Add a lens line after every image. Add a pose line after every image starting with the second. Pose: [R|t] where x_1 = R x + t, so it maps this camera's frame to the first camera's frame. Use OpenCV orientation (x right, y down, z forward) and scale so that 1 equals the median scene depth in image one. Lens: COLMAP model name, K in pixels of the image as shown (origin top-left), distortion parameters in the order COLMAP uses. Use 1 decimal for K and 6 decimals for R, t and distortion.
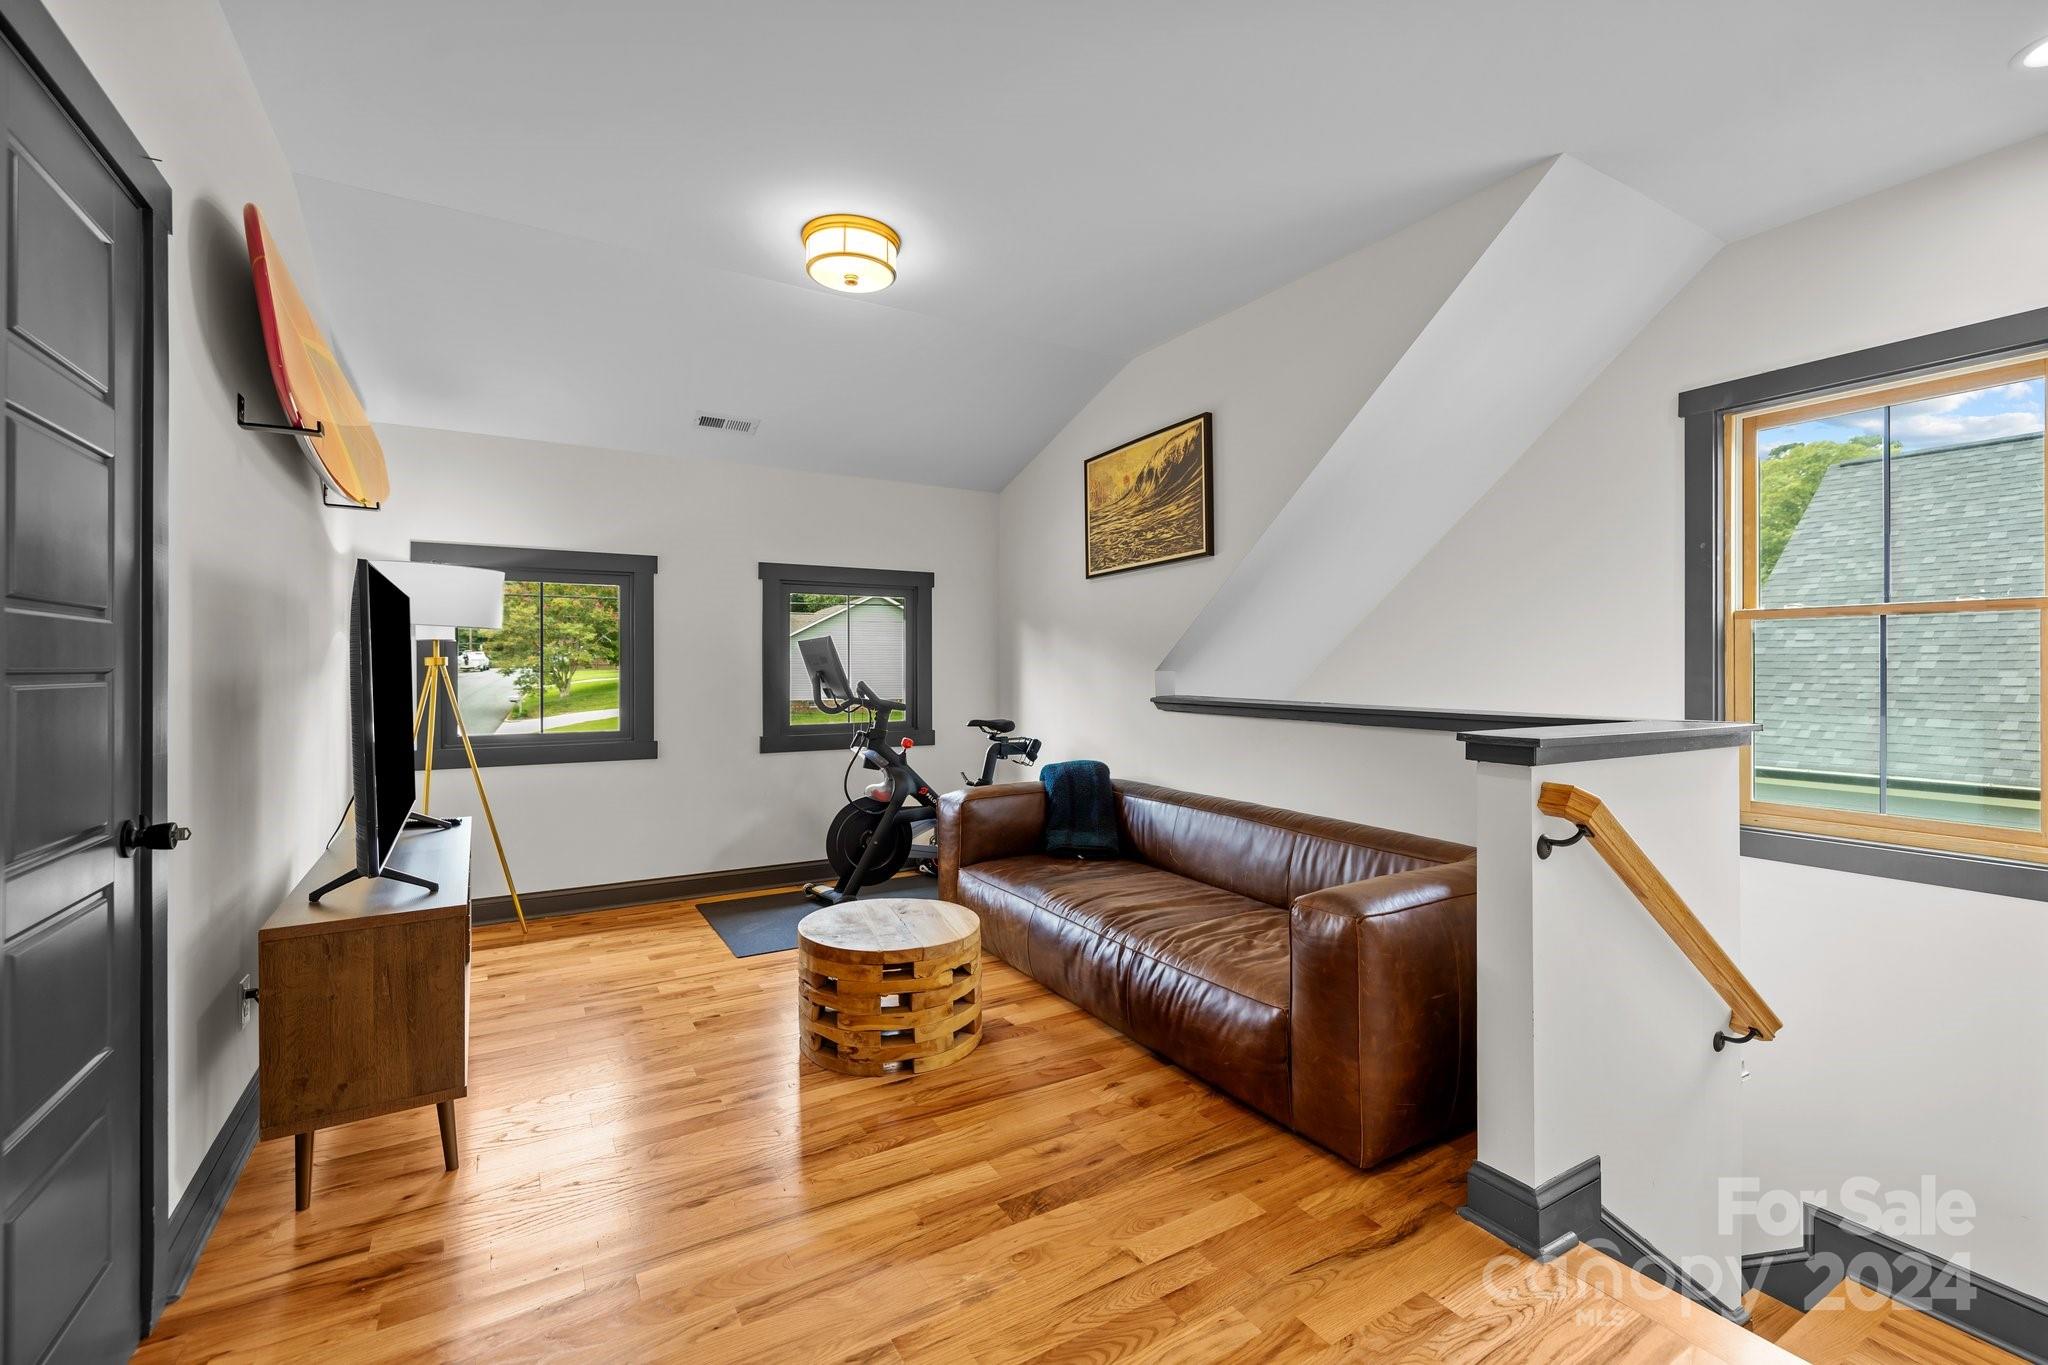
lens RADIAL K [[866.1, 0, 1017.1], [0, 866.1, 685.4], [0, 0, 1]] dist [0.004501, 0.000170]
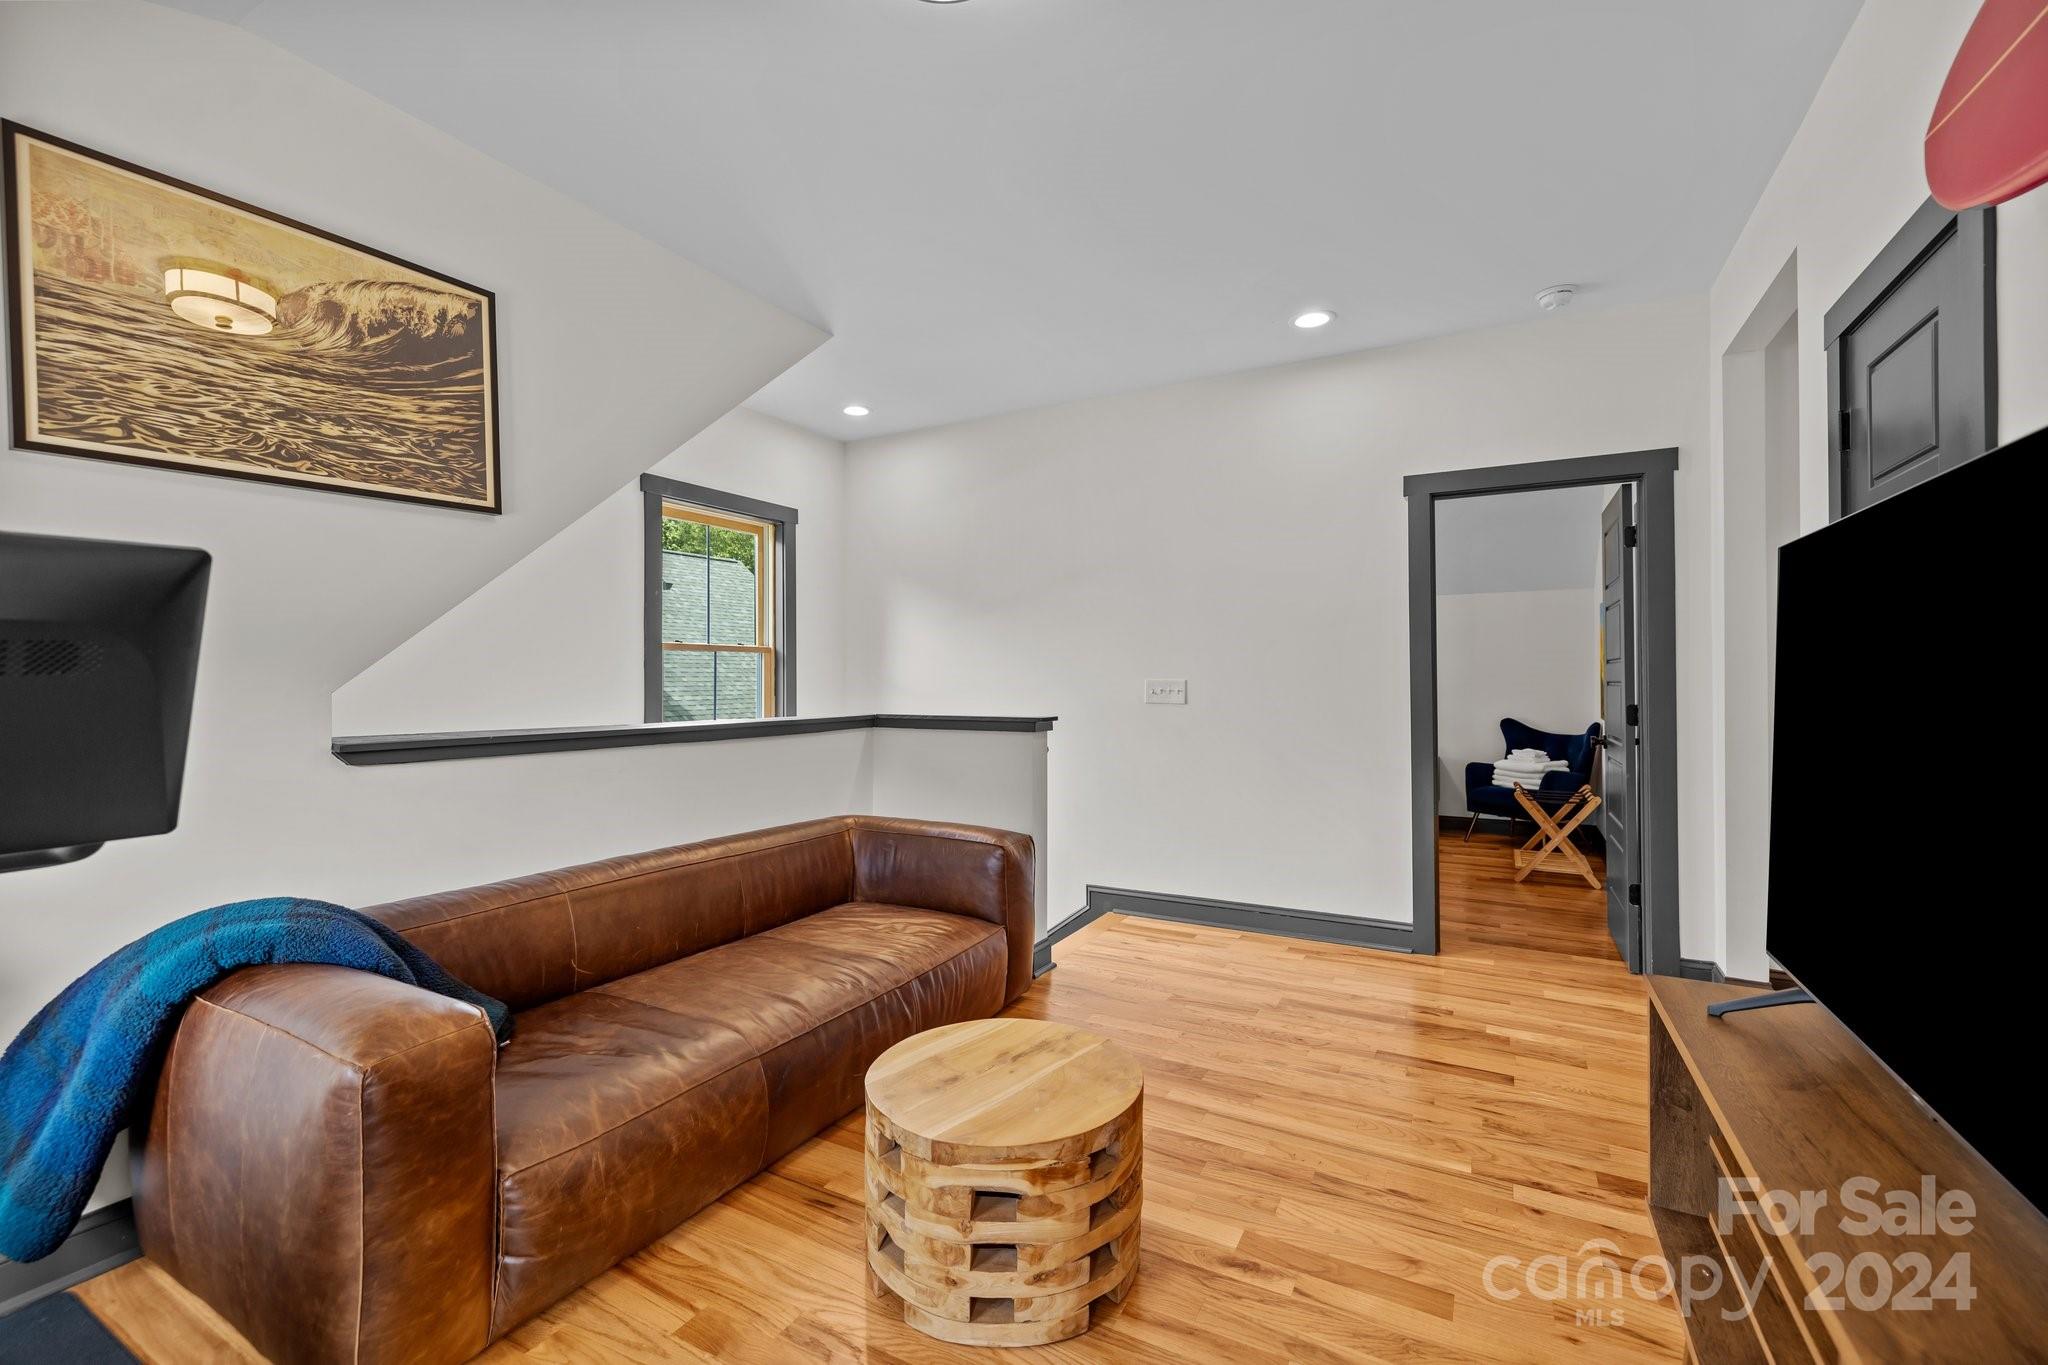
lens RADIAL K [[866.1, 0, 1017.1], [0, 866.1, 685.4], [0, 0, 1]] dist [0.004501, 0.000170]
pose [[-0.498105, -0.004632, 0.867104, -0.513574], [0.021846, 0.999601, 0.017890, -0.022239], [-0.866841, 0.027854, -0.497806, 0.934182]]
